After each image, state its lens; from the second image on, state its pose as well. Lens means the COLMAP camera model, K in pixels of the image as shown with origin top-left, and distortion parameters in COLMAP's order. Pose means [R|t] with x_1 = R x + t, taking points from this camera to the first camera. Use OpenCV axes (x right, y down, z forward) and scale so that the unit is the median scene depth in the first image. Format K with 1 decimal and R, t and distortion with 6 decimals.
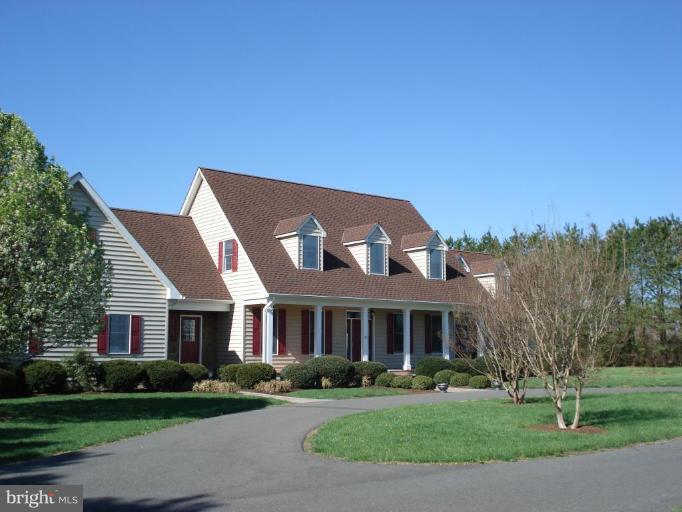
lens RADIAL K [[776.5, 0, 339.8], [0, 776.5, 255.3], [0, 0, 1]] dist [-0.066920, 0.000000]
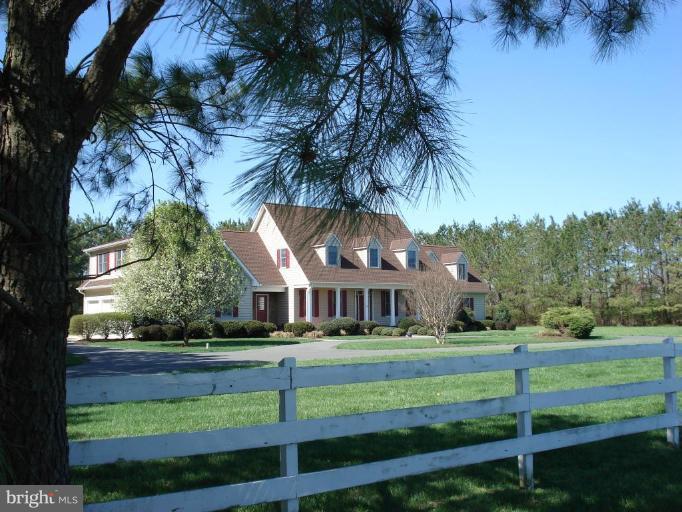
lens RADIAL K [[776.5, 0, 341.7], [0, 776.5, 256.7], [0, 0, 1]] dist [-0.066920, 0.000000]
pose [[0.999750, -0.010625, -0.019660, 0.013857], [0.011441, 0.999056, 0.041902, -0.071302], [0.019196, -0.042116, 0.998928, -0.660889]]
